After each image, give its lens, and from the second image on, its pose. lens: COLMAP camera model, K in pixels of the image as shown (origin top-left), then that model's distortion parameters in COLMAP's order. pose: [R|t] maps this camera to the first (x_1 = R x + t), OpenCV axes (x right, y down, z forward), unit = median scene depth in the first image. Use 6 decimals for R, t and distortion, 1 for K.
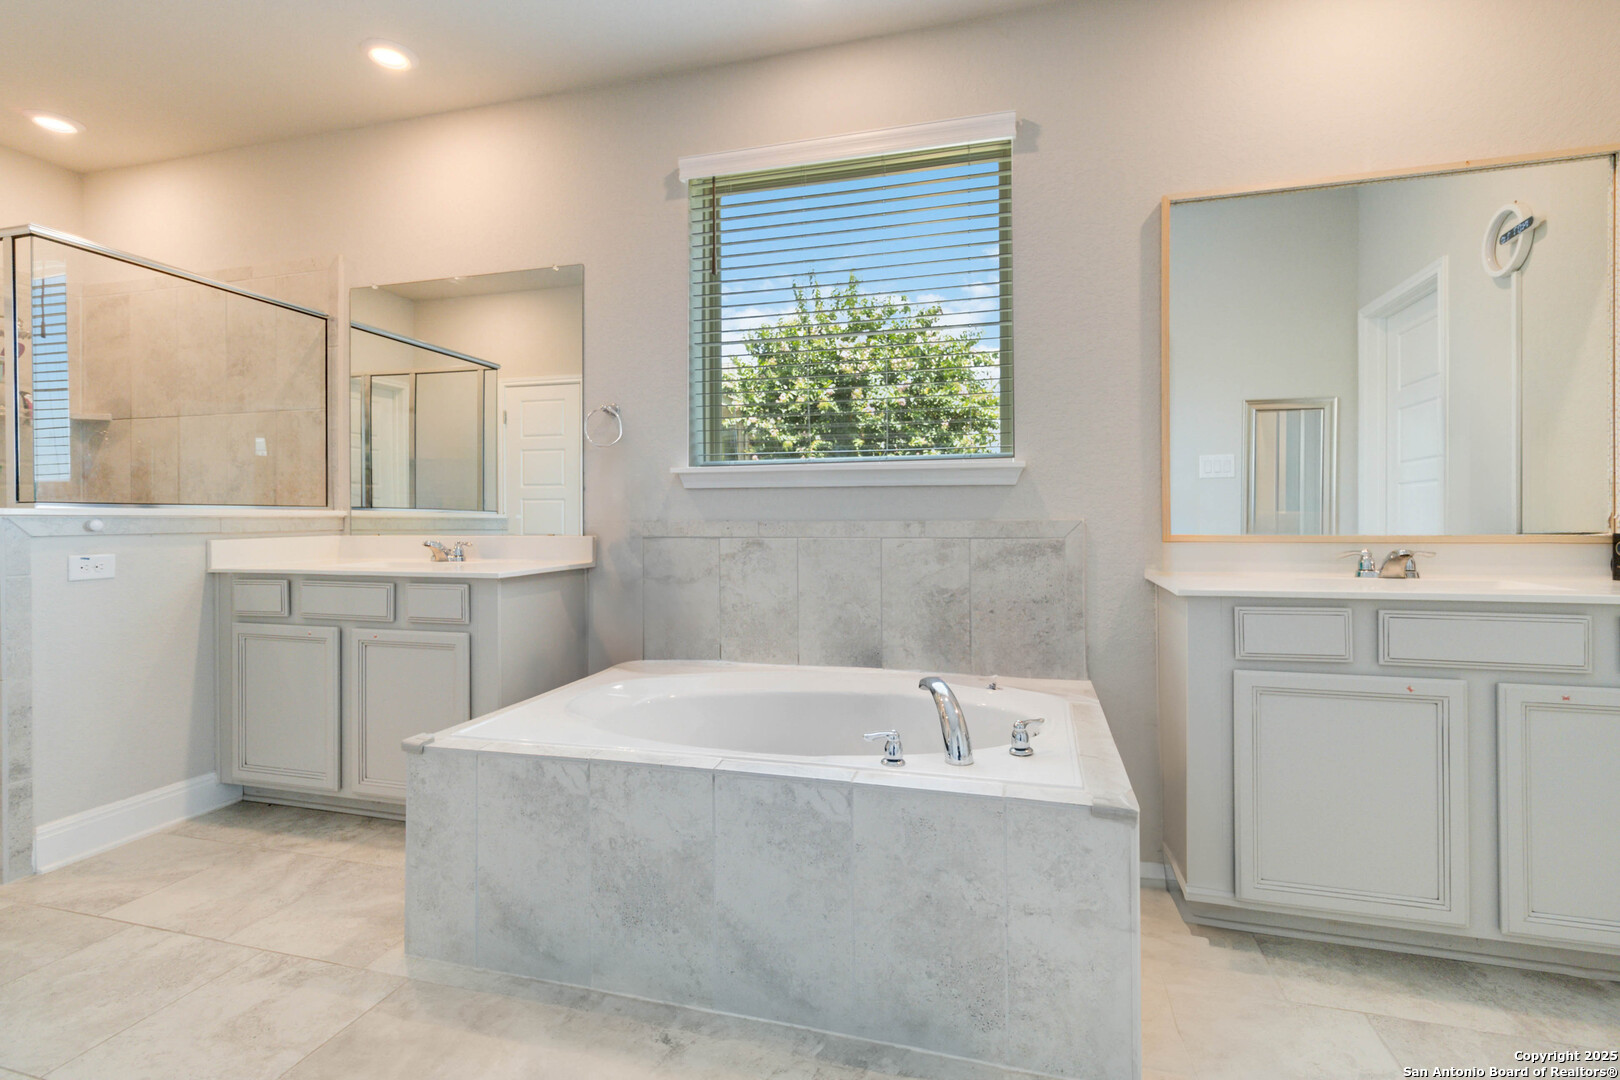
lens RADIAL K [[757.0, 0, 824.1], [0, 757.0, 535.0], [0, 0, 1]] dist [0.003486, 0.000377]
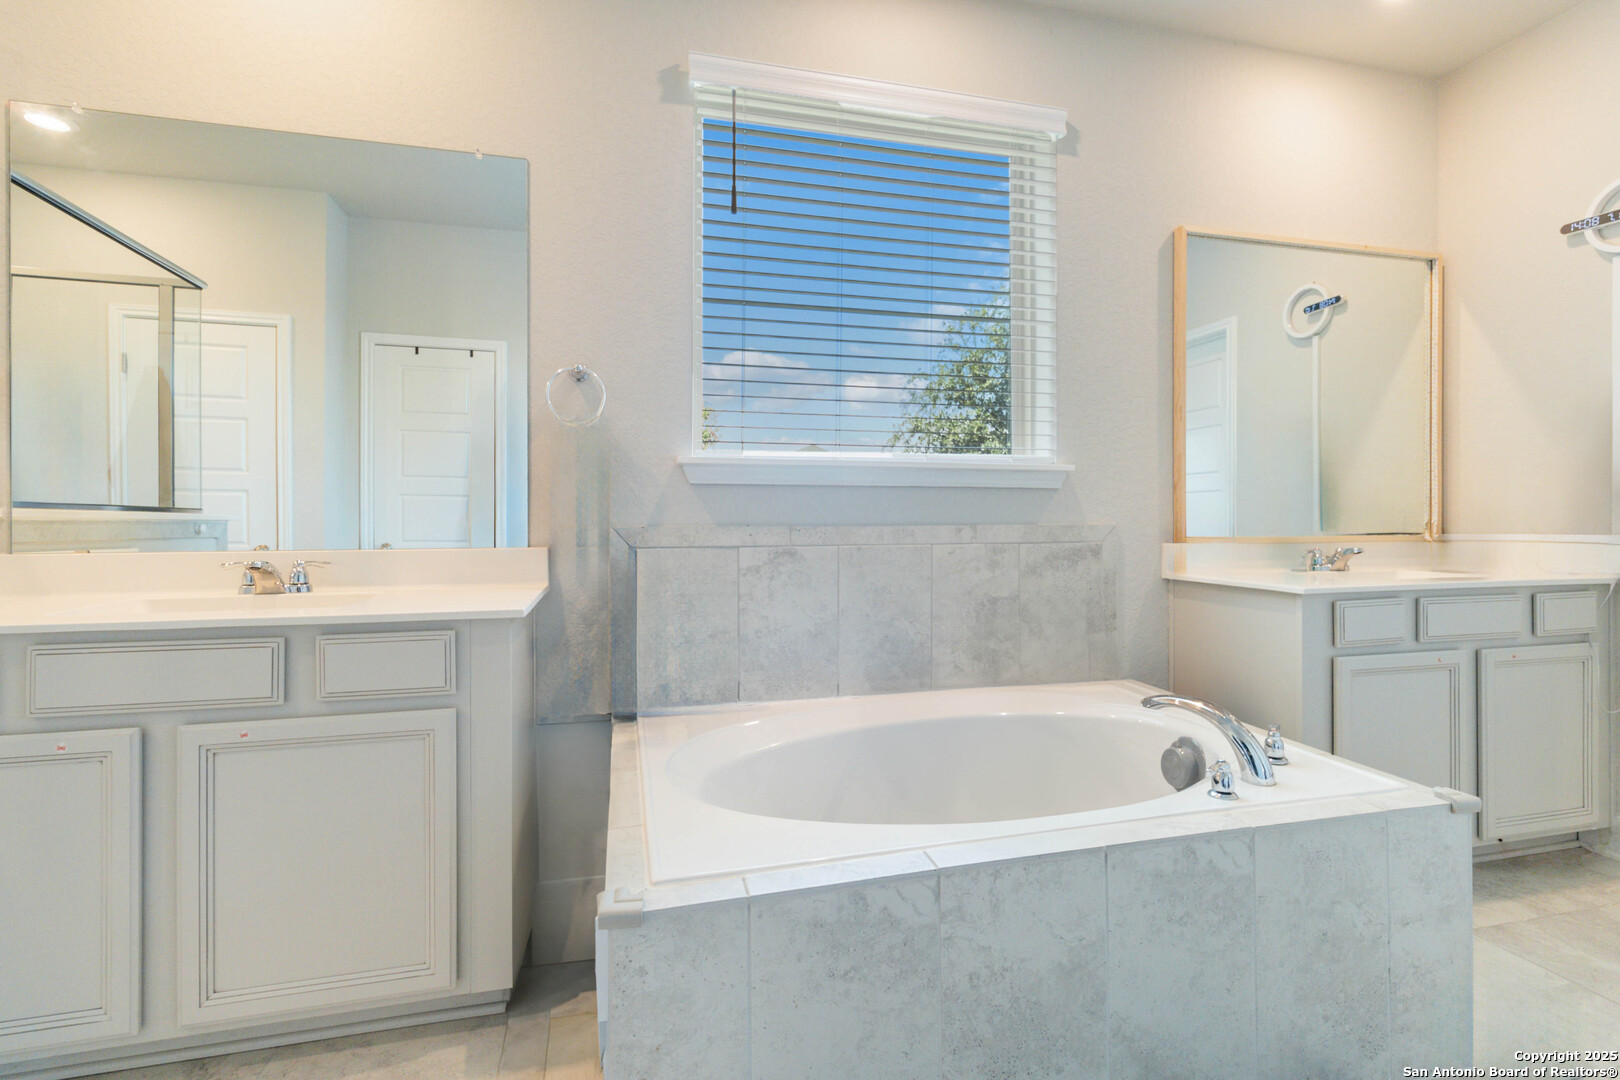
lens RADIAL K [[757.0, 0, 809.2], [0, 757.0, 530.9], [0, 0, 1]] dist [0.003486, 0.000377]
pose [[0.862404, -0.007225, 0.506169, -0.549027], [0.009680, 0.999951, -0.002220, -0.012297], [-0.506128, 0.006814, 0.862431, 0.324916]]
